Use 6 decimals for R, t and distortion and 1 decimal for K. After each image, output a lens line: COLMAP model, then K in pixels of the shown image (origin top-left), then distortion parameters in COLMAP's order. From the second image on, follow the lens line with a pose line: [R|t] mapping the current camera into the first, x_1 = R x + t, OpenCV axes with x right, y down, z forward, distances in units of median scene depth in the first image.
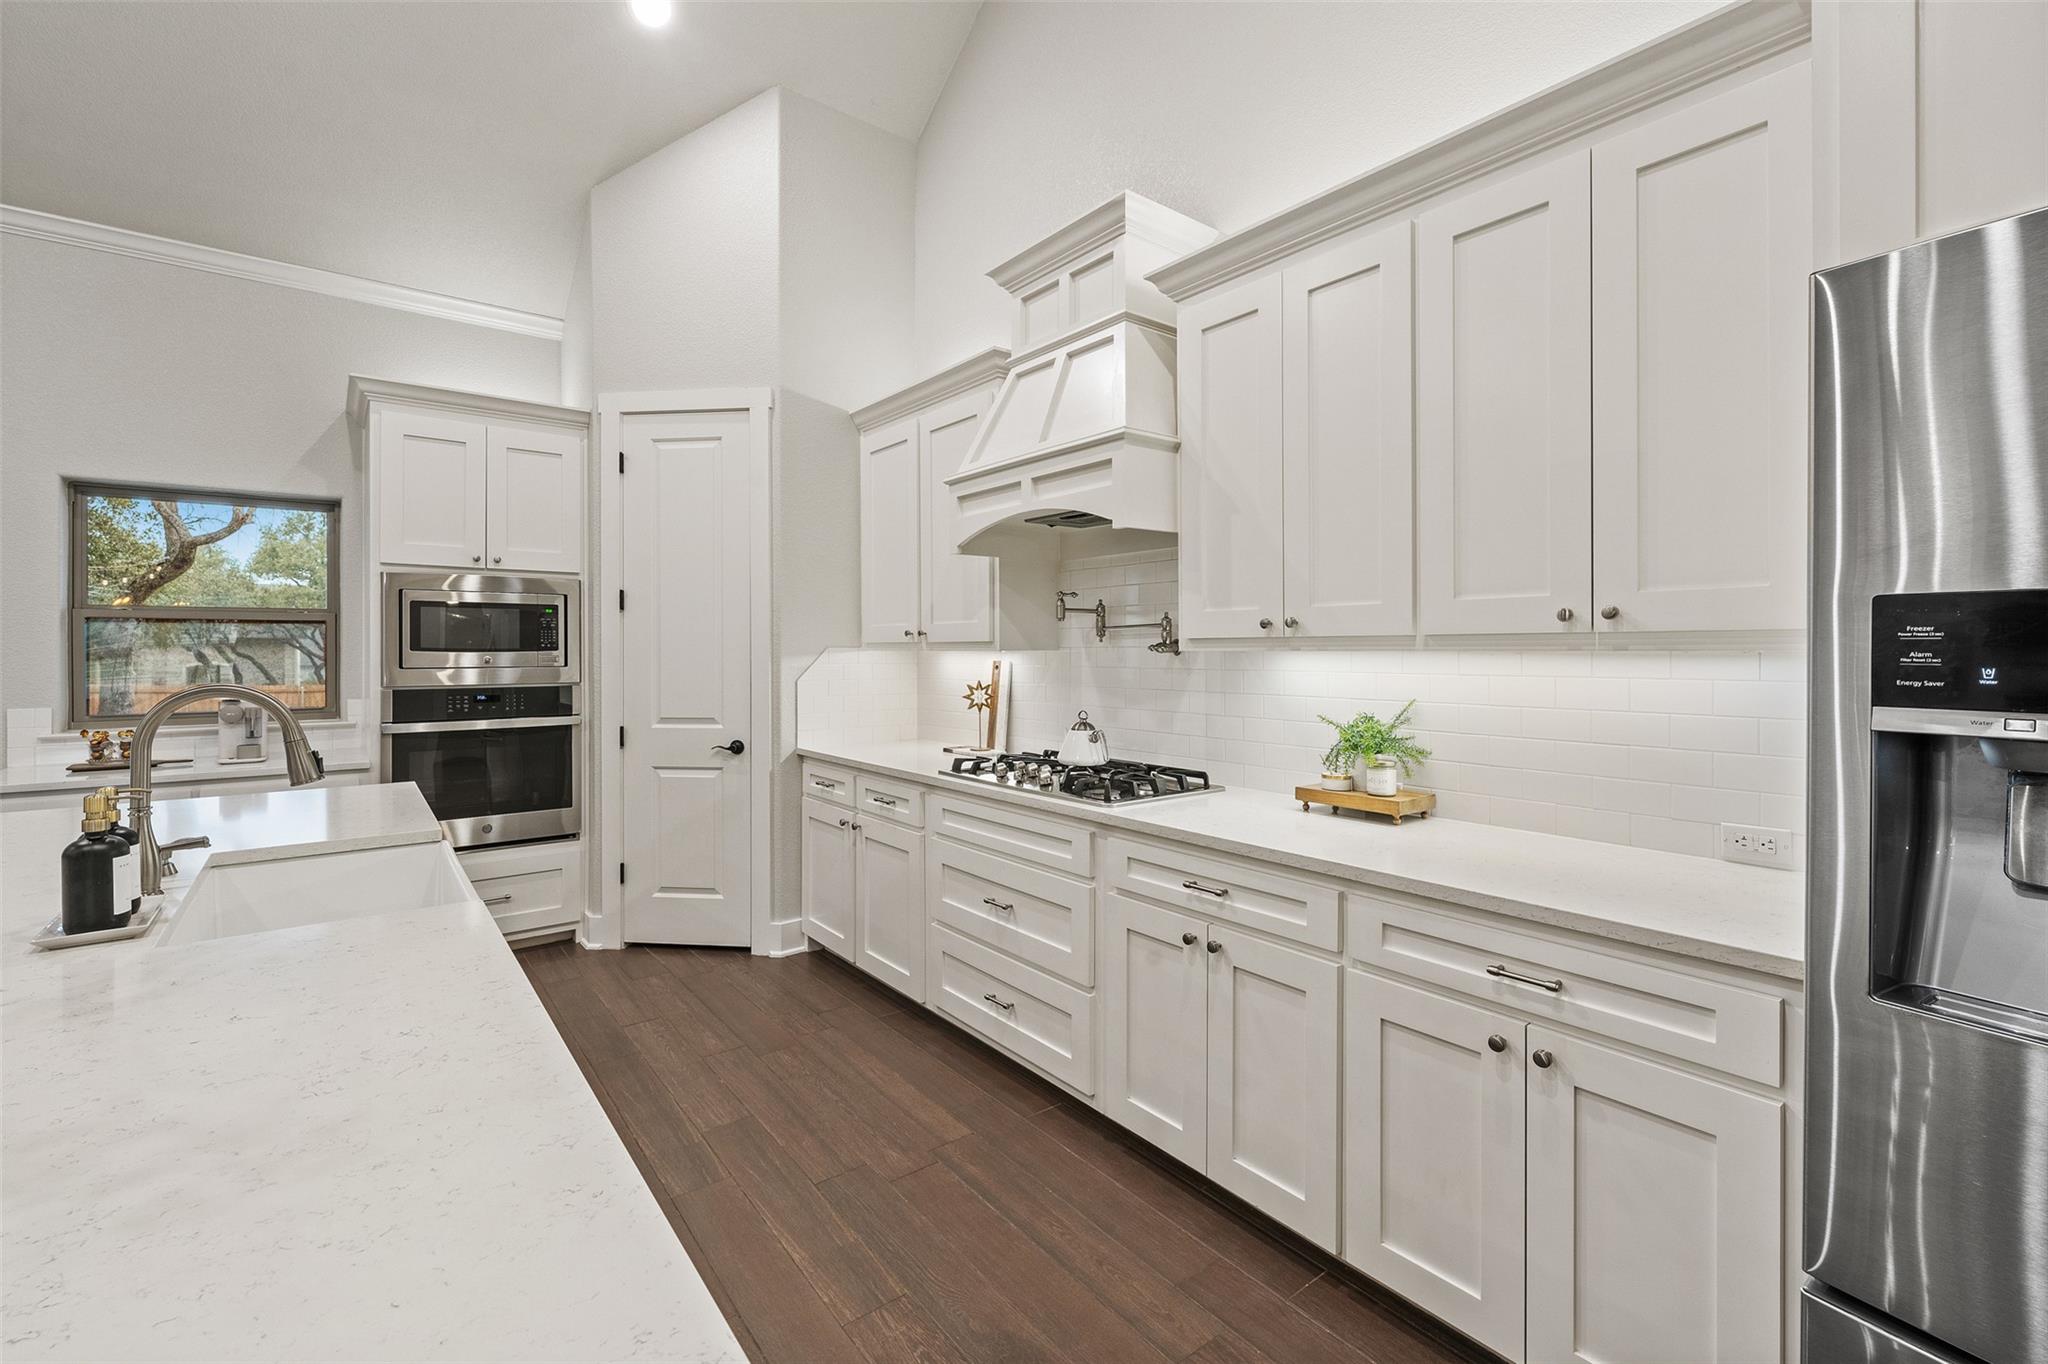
lens RADIAL K [[863.4, 0, 1018.9], [0, 863.4, 672.8], [0, 0, 1]] dist [0.000110, -0.001464]
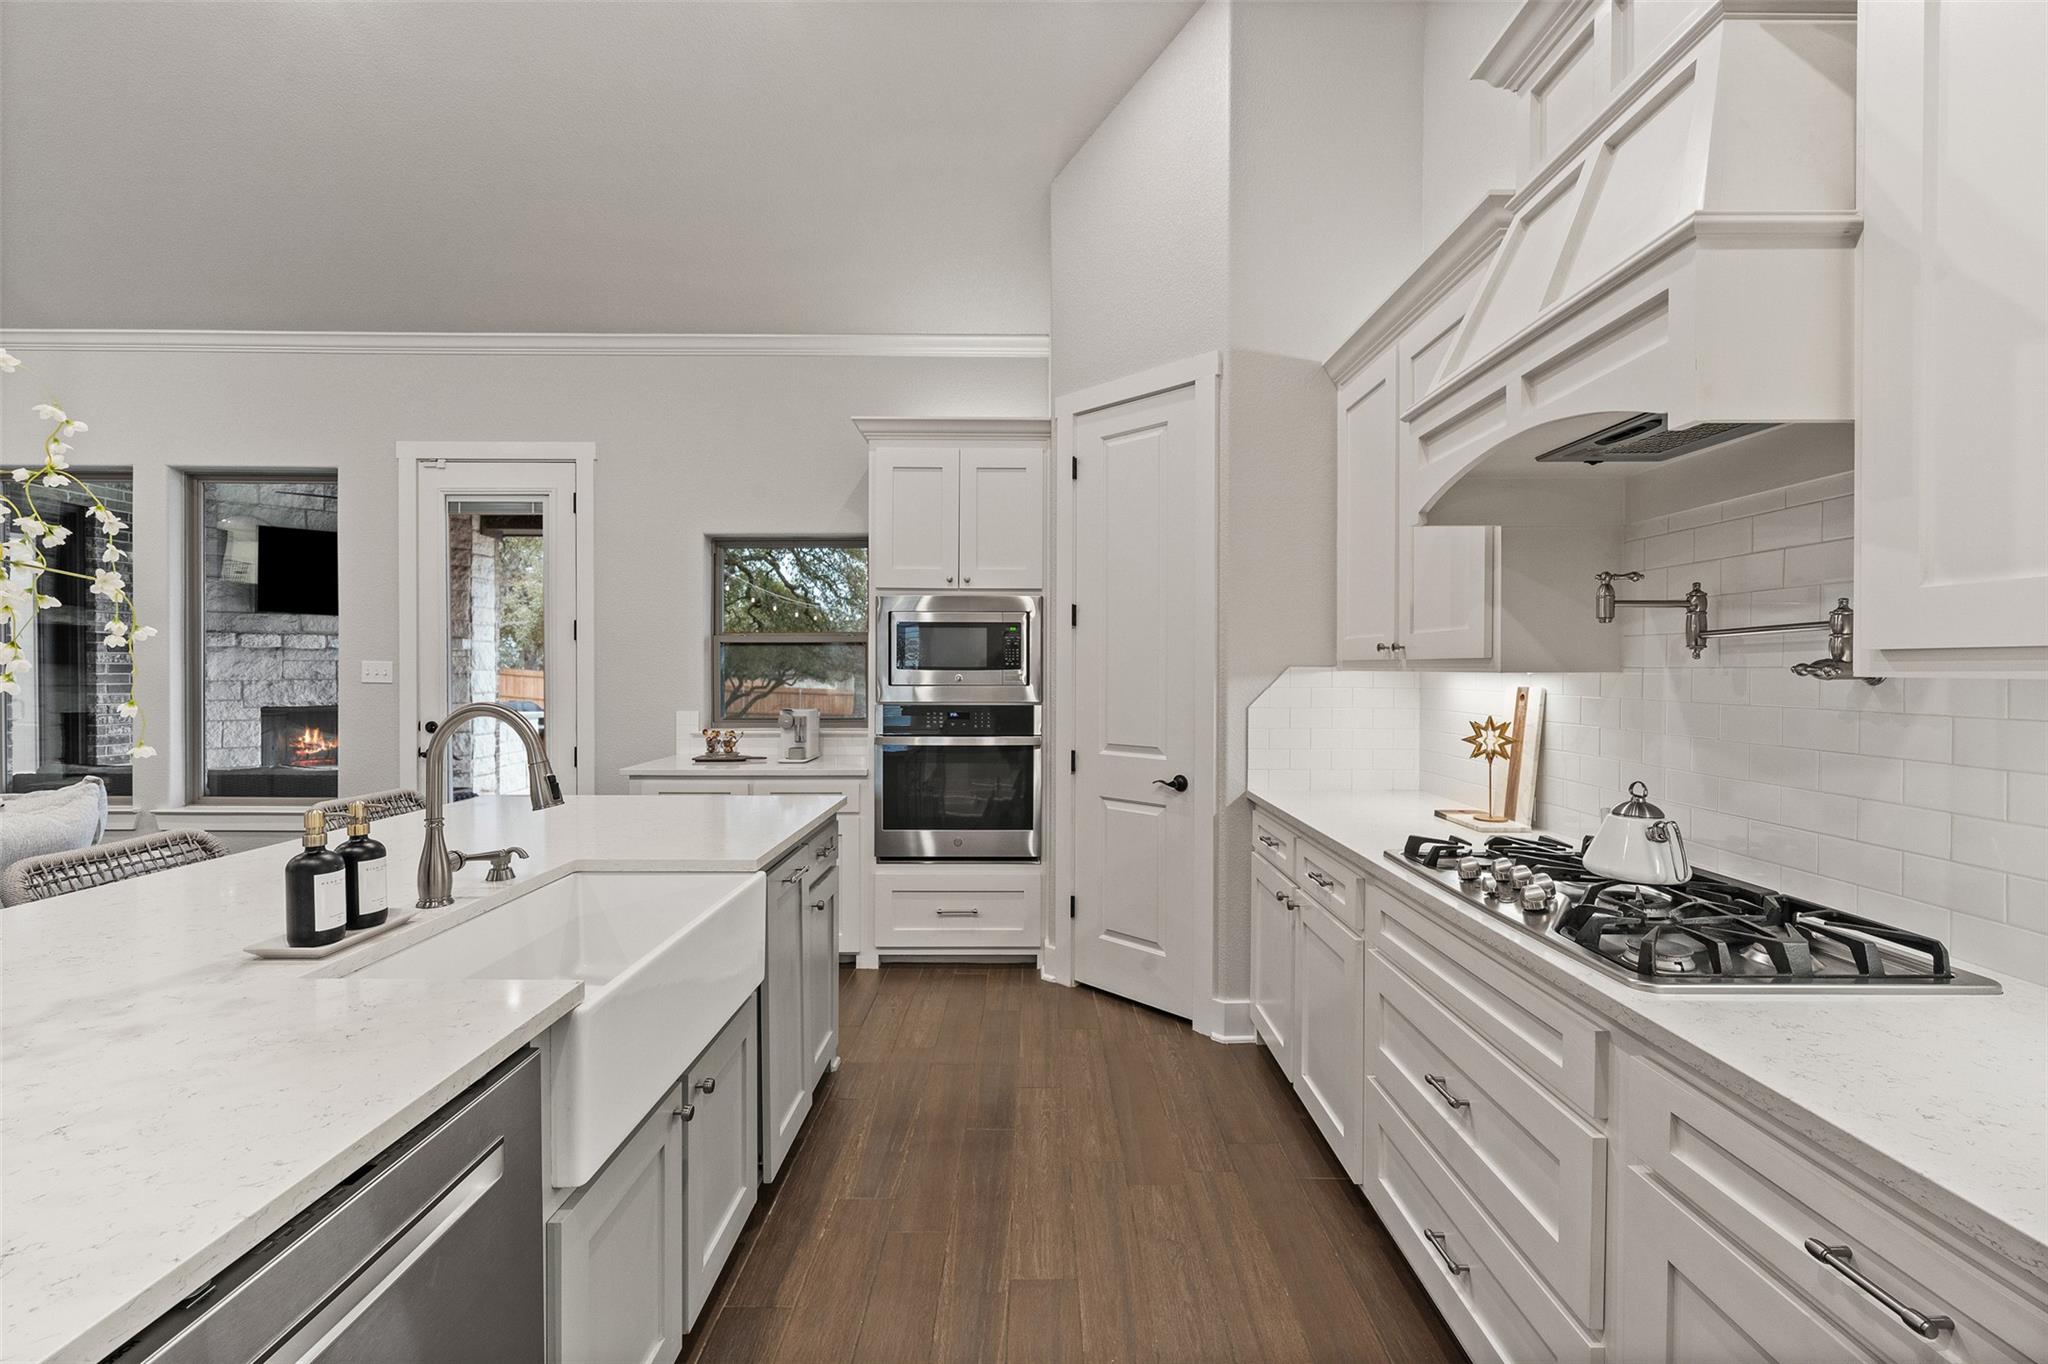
lens RADIAL K [[863.4, 0, 1033.0], [0, 863.4, 686.7], [0, 0, 1]] dist [0.000110, -0.001464]
pose [[0.794799, 0.016340, -0.606653, 0.080334], [-0.018936, 0.999818, 0.002121, -0.008844], [0.606577, 0.009802, 0.794964, 0.253310]]
